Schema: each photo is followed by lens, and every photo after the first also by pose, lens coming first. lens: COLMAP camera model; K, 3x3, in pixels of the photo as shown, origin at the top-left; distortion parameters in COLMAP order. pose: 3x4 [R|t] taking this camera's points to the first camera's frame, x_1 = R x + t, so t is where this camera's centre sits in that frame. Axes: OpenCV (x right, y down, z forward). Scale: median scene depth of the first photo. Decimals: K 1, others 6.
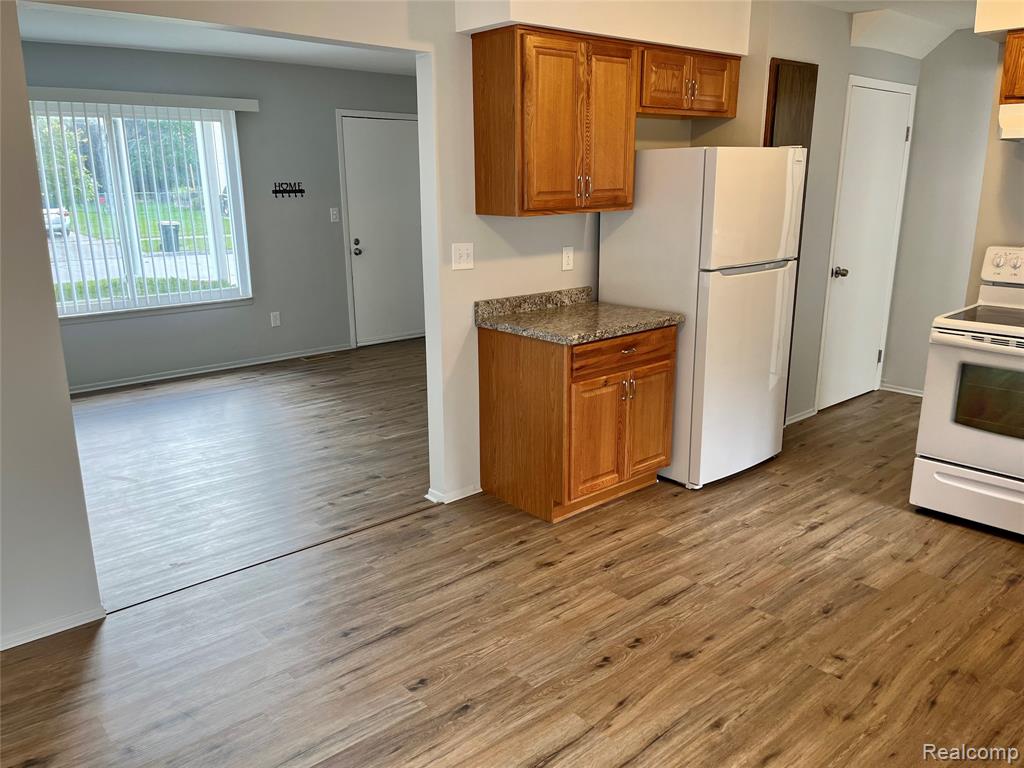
lens RADIAL K [[777.0, 0, 512.0], [0, 777.0, 384.0], [0, 0, 1]] dist [0.026205, -0.001834]
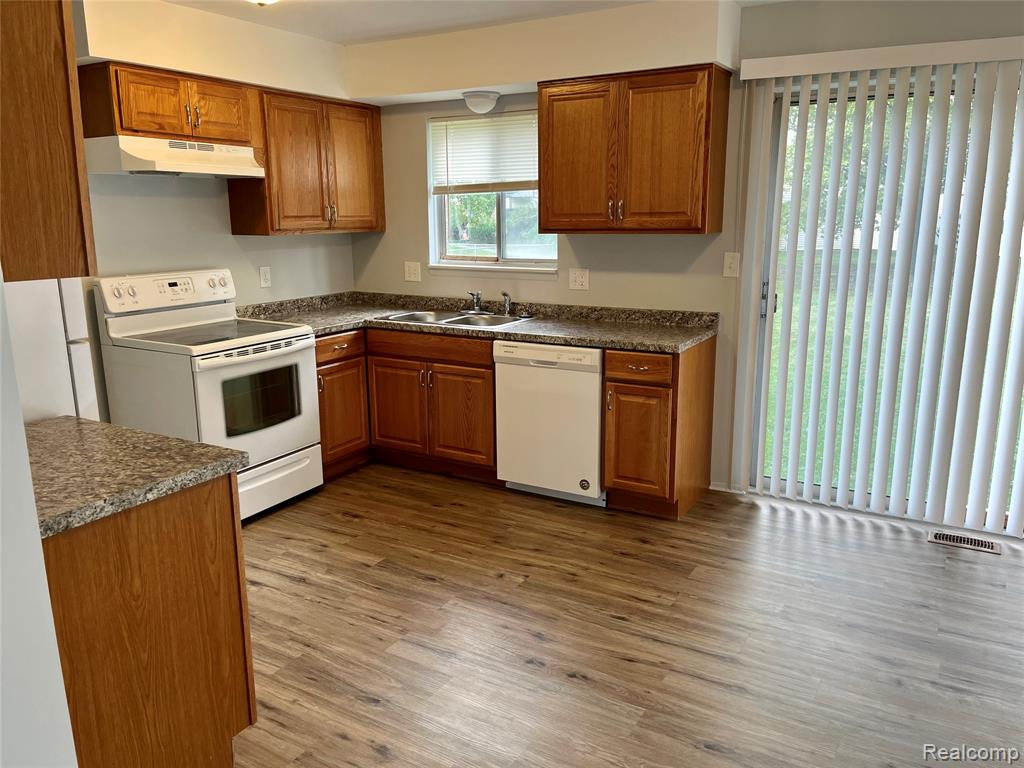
lens RADIAL K [[777.0, 0, 512.0], [0, 777.0, 384.0], [0, 0, 1]] dist [0.026205, -0.001834]
pose [[-0.318053, -0.196787, 0.927425, -0.559937], [0.244666, 0.928049, 0.280826, -0.234727], [-0.915959, 0.316227, -0.247022, 0.937153]]
